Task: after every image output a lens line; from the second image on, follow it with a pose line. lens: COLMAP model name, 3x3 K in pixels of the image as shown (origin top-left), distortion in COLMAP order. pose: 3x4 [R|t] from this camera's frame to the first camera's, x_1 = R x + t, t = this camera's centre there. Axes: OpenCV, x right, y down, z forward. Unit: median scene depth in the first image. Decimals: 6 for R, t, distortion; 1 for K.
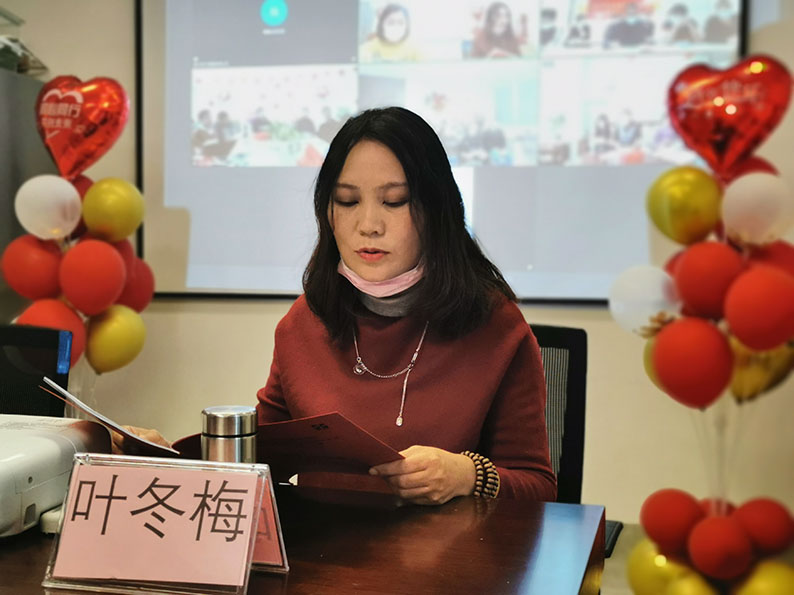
lens RADIAL K [[1089.3, 0, 397.0], [0, 1089.3, 297.5], [0, 0, 1]] dist [-0.005389, -0.010034]
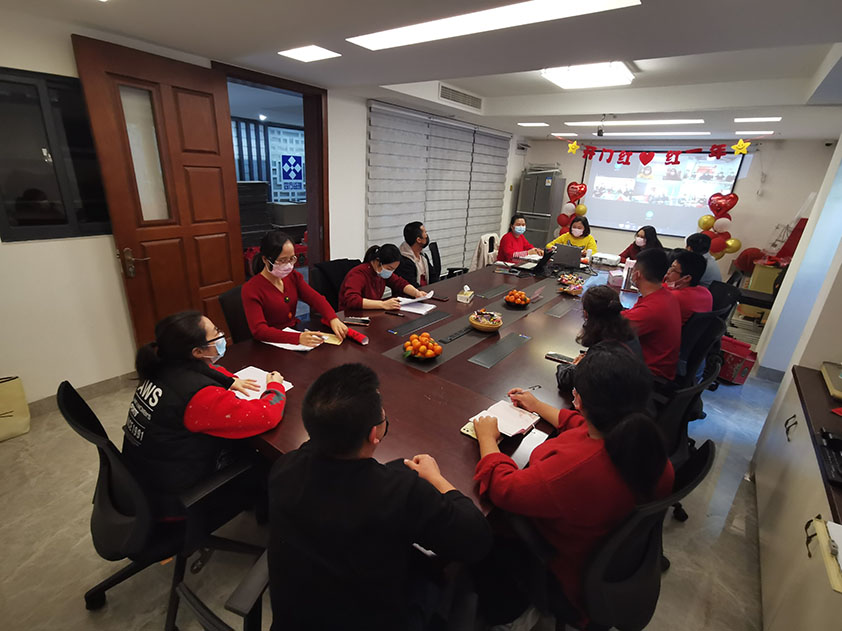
lens RADIAL K [[393.9, 0, 421.0], [0, 393.9, 315.5], [0, 0, 1]] dist [0.000016, 0.000054]
pose [[0.918610, 0.174842, -0.354381, -0.192896], [-0.053209, 0.943352, 0.327498, -0.176261], [0.391567, -0.281987, 0.875876, -1.045401]]
